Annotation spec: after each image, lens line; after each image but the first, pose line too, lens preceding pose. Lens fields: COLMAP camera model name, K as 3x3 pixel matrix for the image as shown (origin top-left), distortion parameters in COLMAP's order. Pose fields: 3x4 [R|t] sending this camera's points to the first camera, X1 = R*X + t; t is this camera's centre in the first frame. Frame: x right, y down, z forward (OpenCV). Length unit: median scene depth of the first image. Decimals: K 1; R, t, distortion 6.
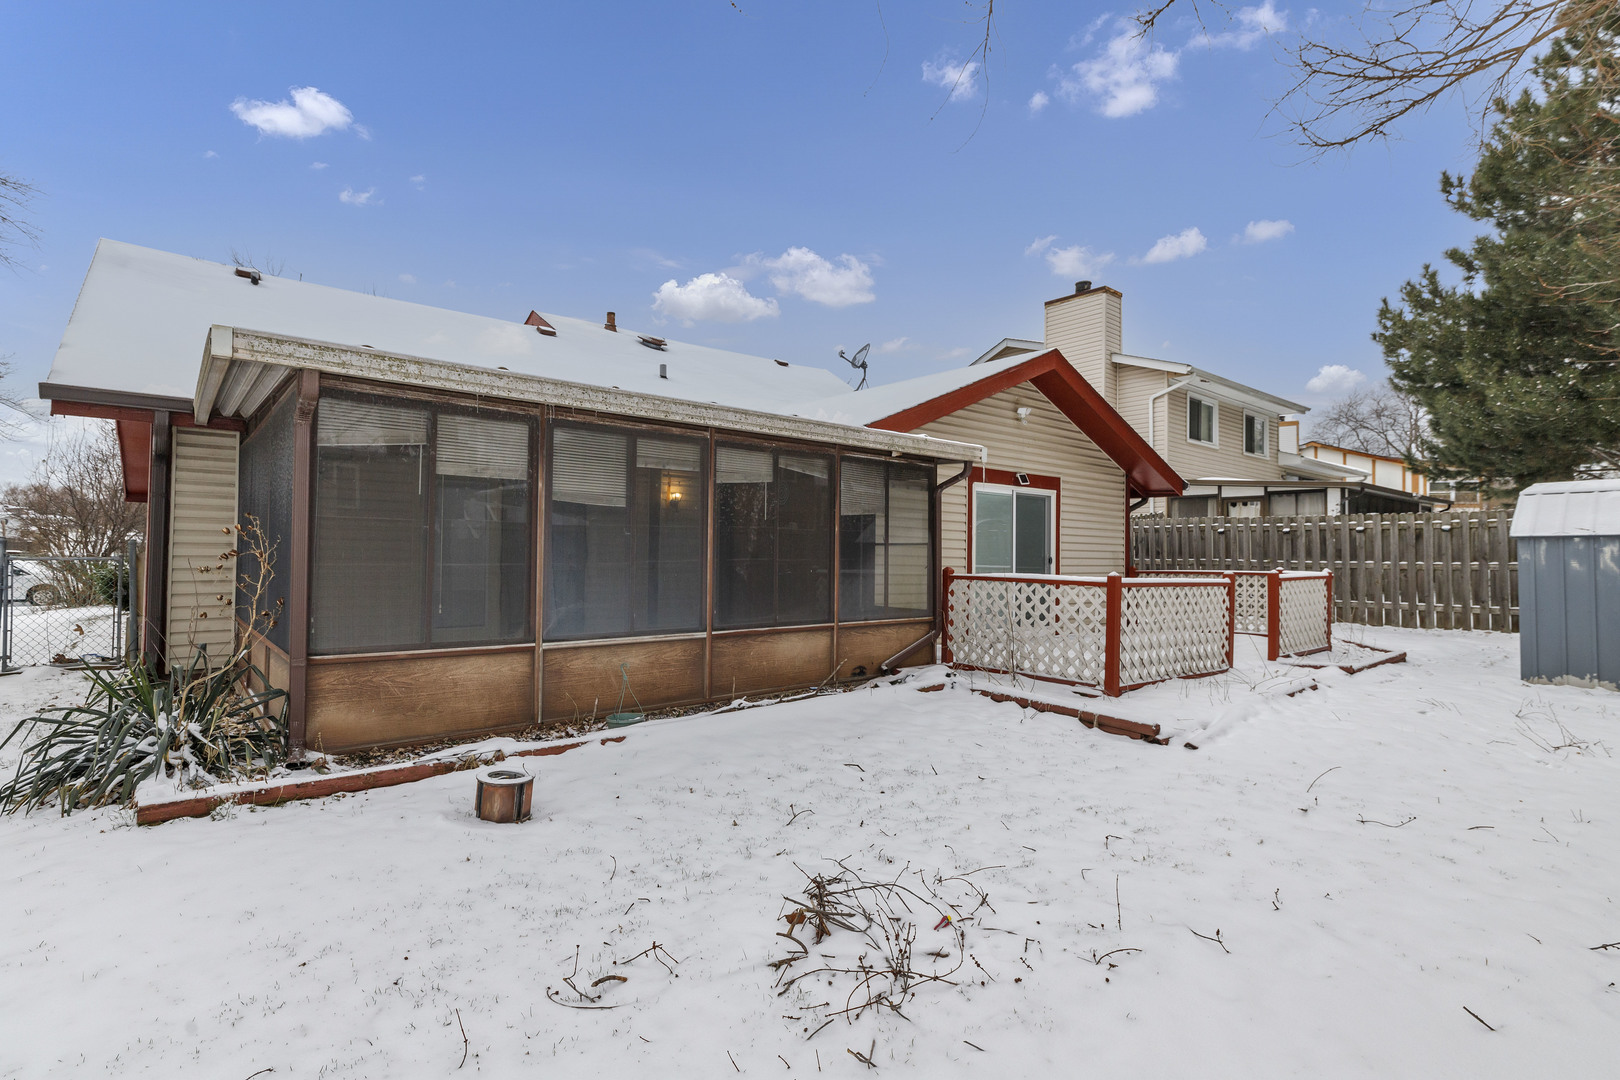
lens RADIAL K [[782.9, 0, 815.2], [0, 782.9, 541.6], [0, 0, 1]] dist [-0.000117, -0.000348]
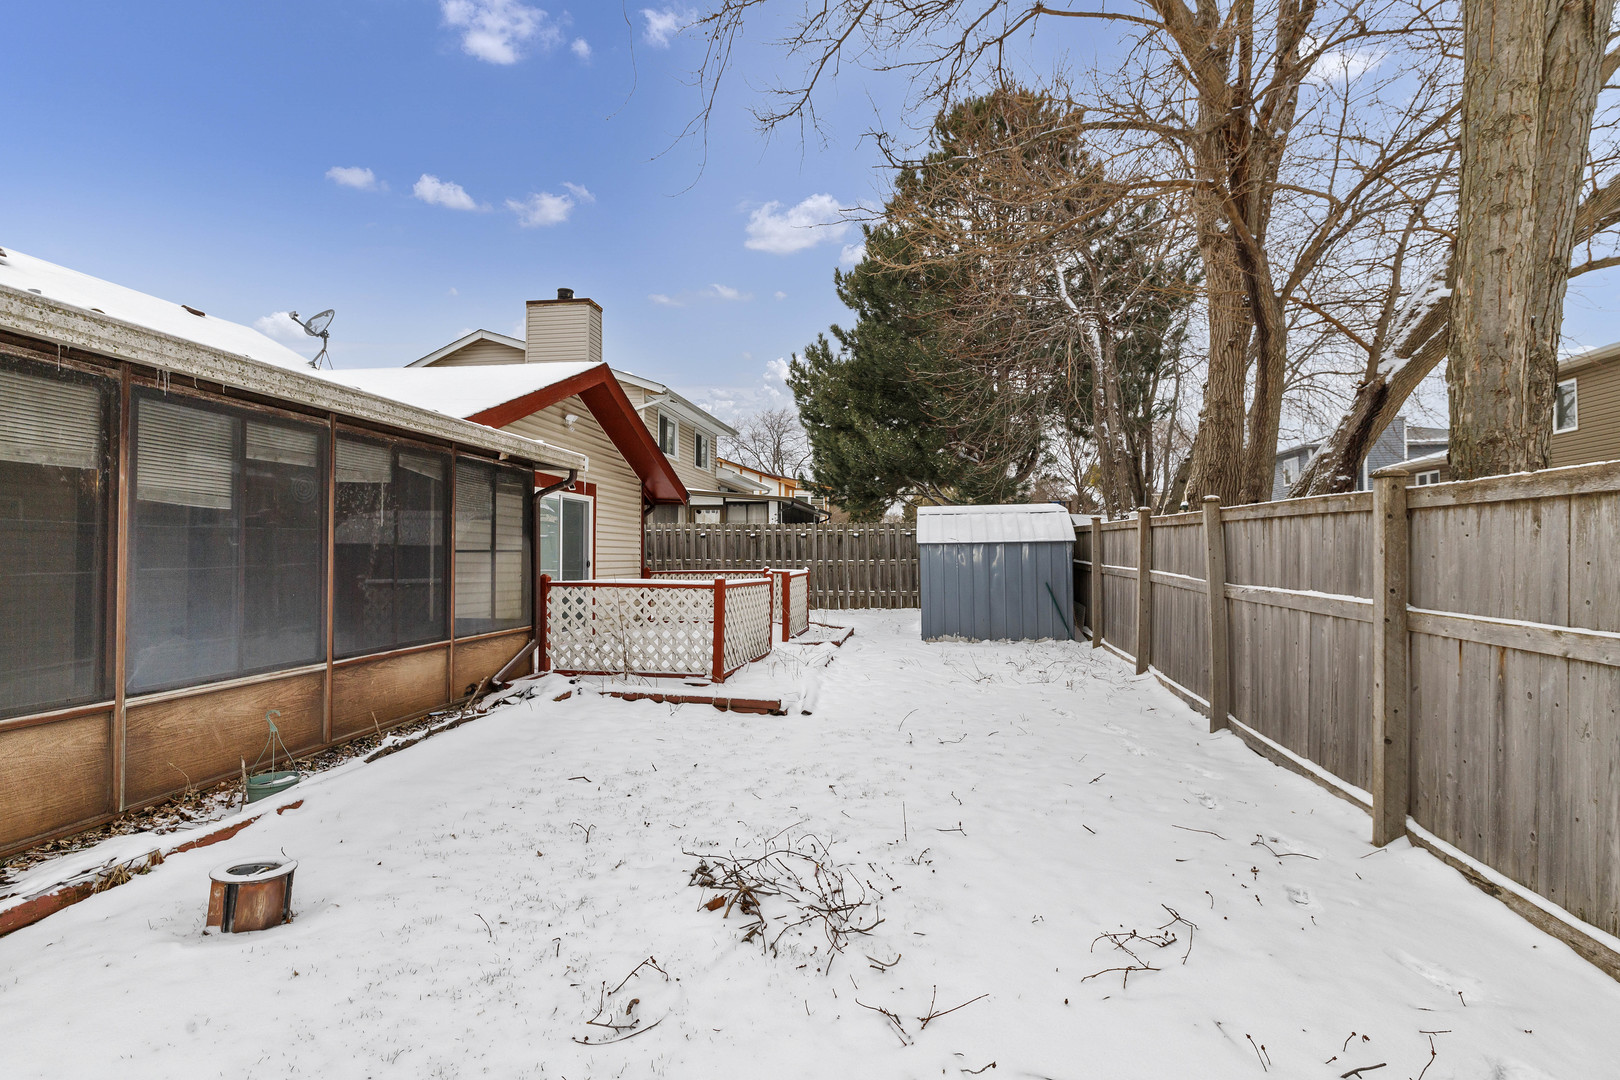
lens RADIAL K [[782.9, 0, 826.3], [0, 782.9, 542.8], [0, 0, 1]] dist [-0.000117, -0.000348]
pose [[0.741992, 0.000810, 0.670408, -0.321278], [-0.003514, 0.999990, 0.002681, -0.015698], [-0.670399, -0.004345, 0.741988, 0.038227]]
